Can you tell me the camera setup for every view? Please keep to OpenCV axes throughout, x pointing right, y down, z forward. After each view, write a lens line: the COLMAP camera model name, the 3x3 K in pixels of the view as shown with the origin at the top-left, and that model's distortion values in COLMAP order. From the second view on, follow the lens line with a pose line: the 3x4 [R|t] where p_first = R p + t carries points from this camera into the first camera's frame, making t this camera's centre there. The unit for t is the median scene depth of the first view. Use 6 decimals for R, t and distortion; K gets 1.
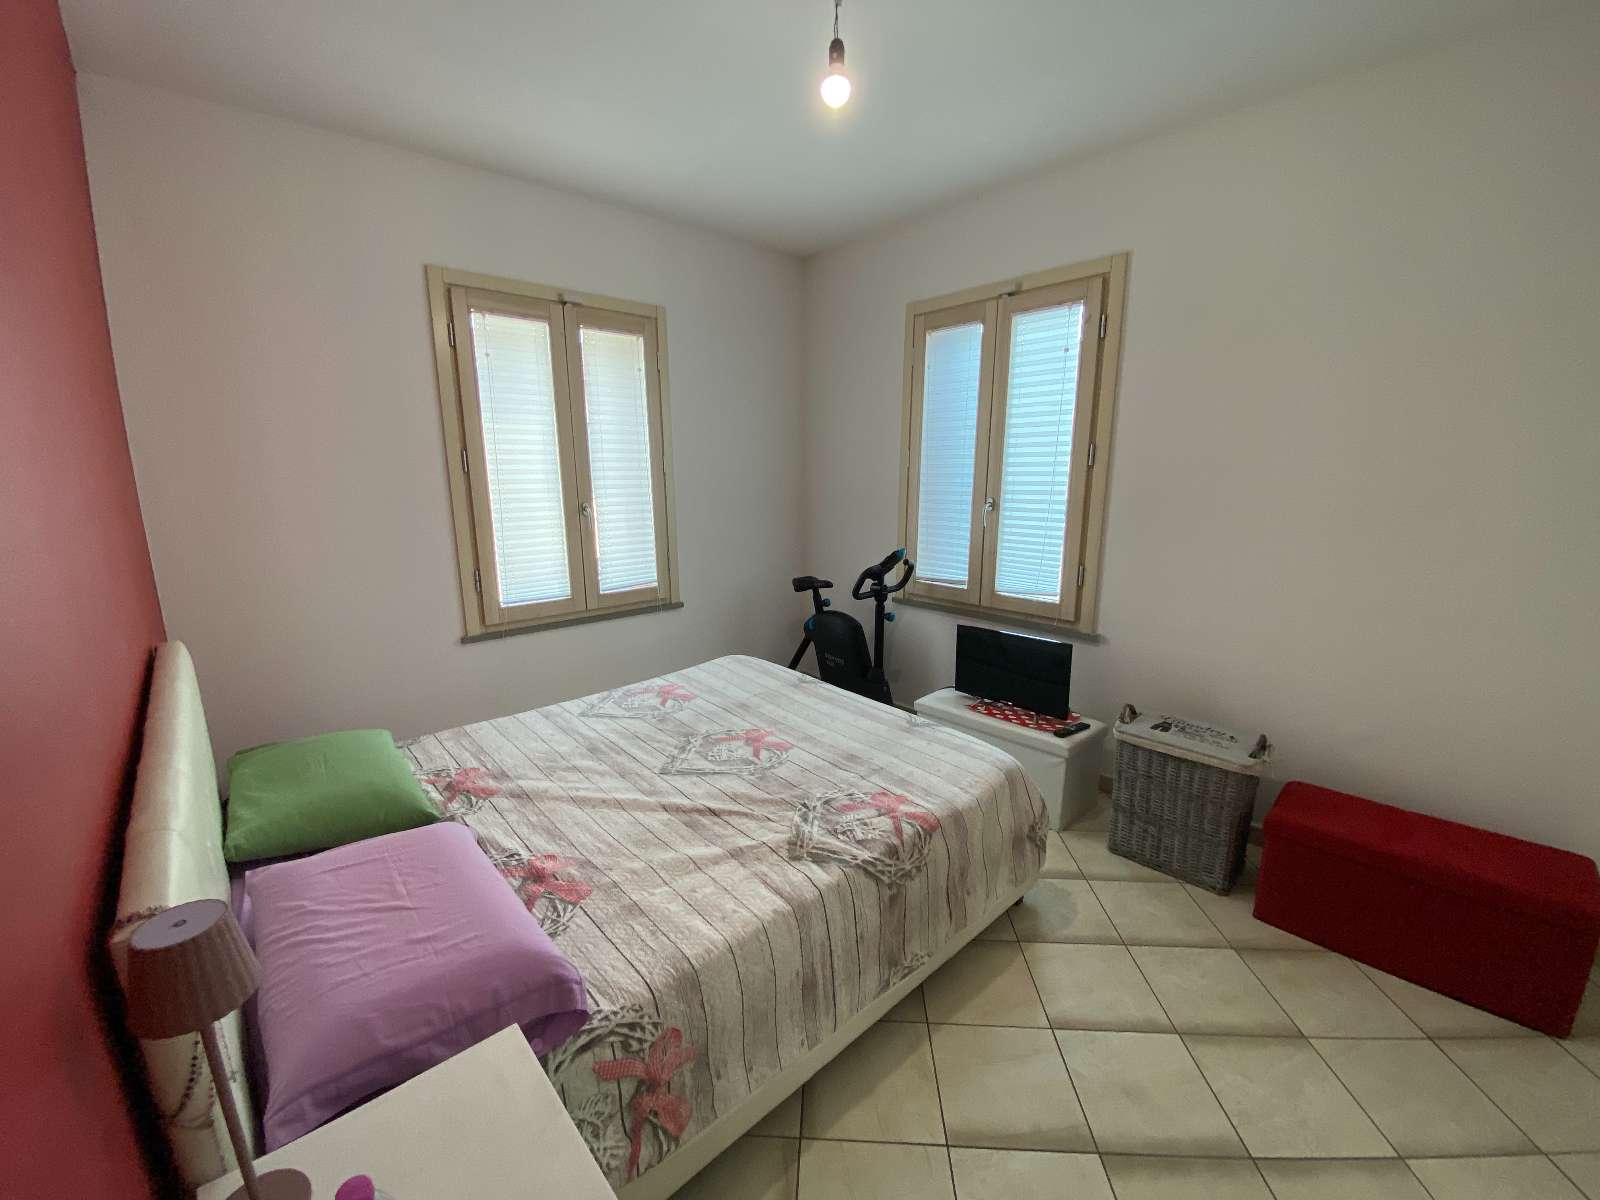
lens RADIAL K [[645.8, 0, 799.8], [0, 645.8, 601.0], [0, 0, 1]] dist [0.000802, -0.010047]
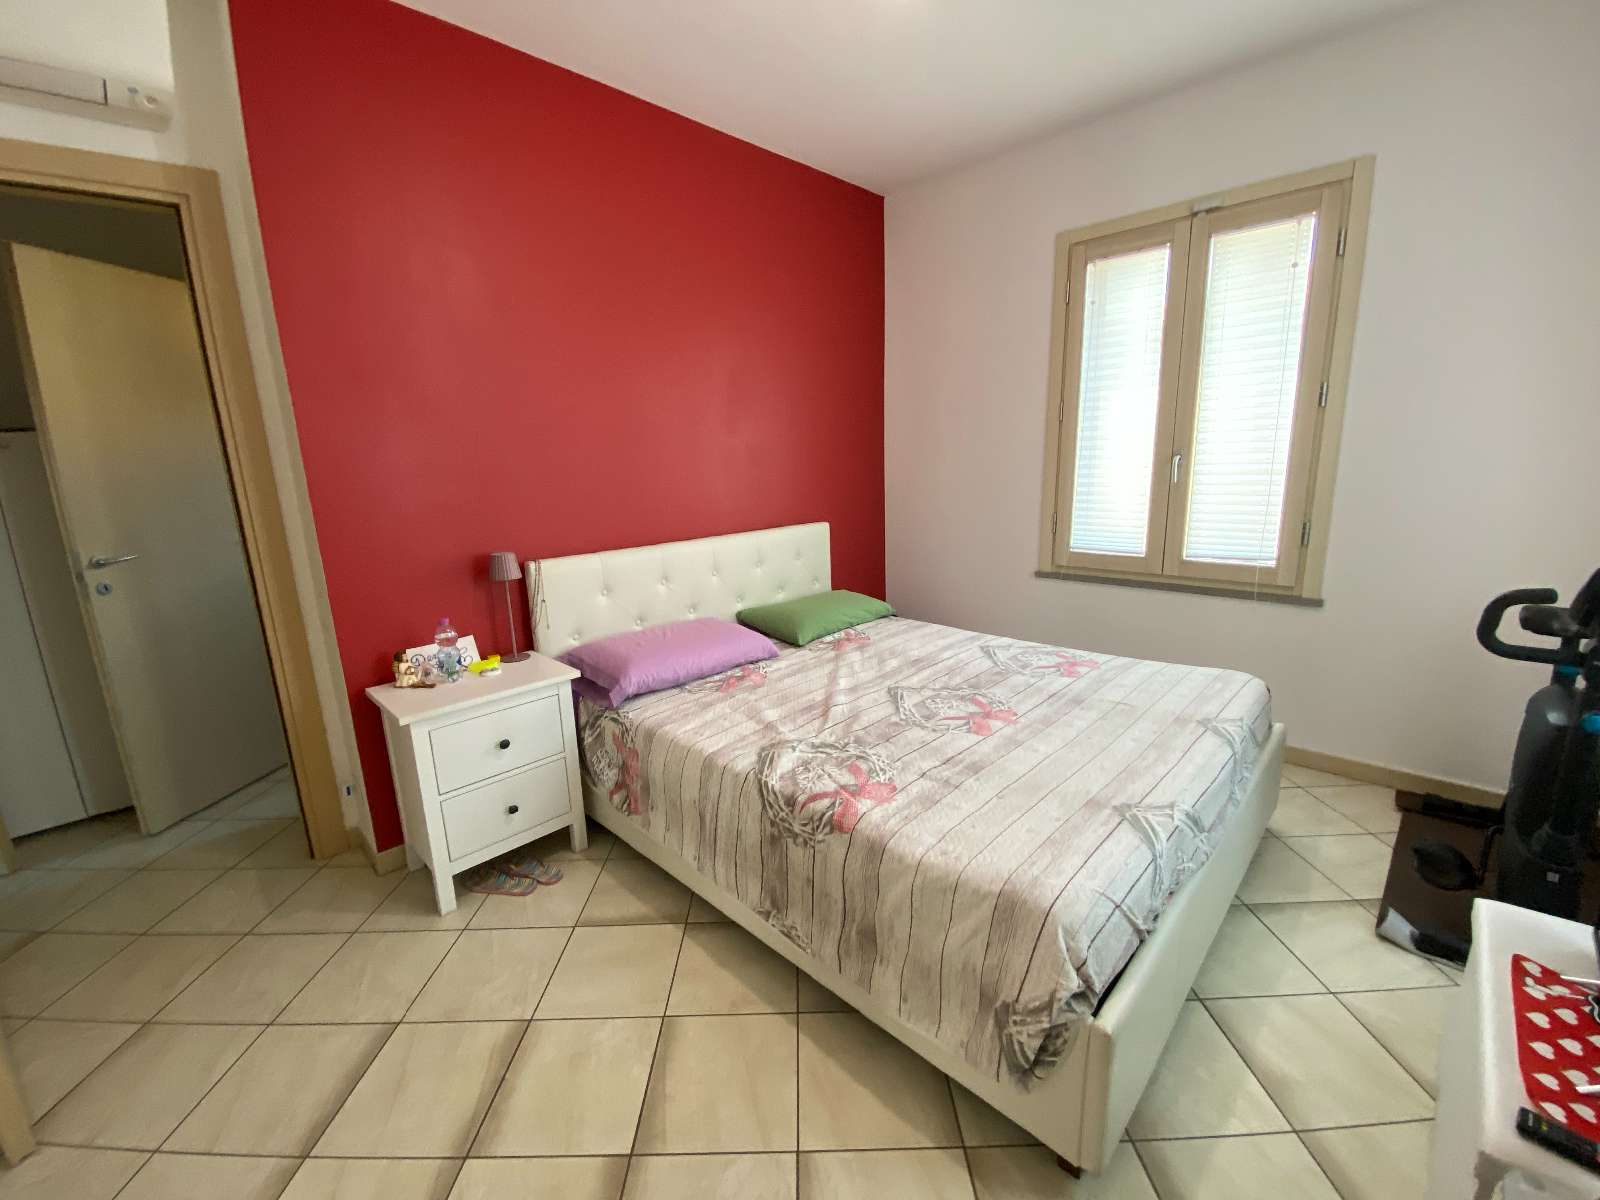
lens RADIAL K [[645.8, 0, 784.9], [0, 645.8, 597.8], [0, 0, 1]] dist [0.000802, -0.010047]
pose [[0.044388, 0.215200, -0.975561, 0.744996], [-0.166875, 0.964401, 0.205145, -0.073643], [0.984978, 0.153690, 0.078719, 0.637709]]
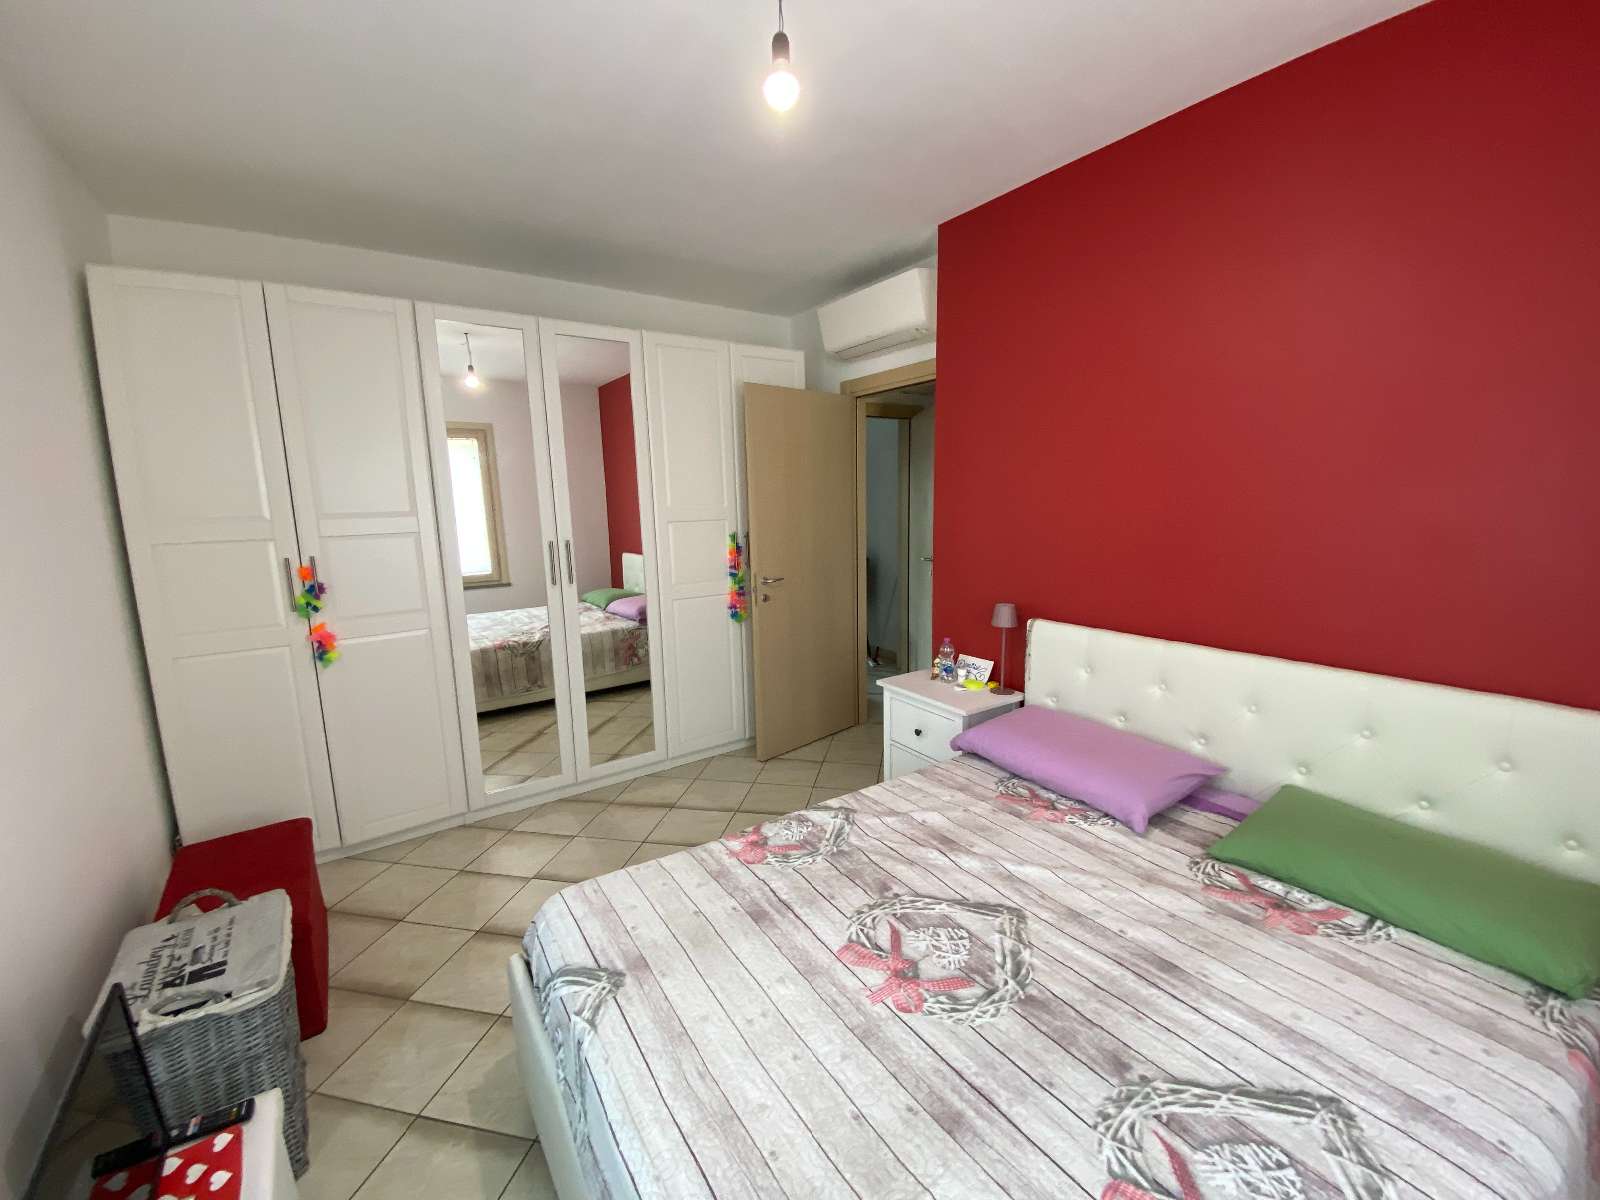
lens RADIAL K [[645.8, 0, 791.6], [0, 645.8, 583.5], [0, 0, 1]] dist [0.000802, -0.010047]
pose [[-0.988202, 0.007358, 0.152979, -0.062936], [0.058475, 0.941305, 0.332455, -0.321747], [-0.141554, 0.337478, -0.930629, 1.445996]]
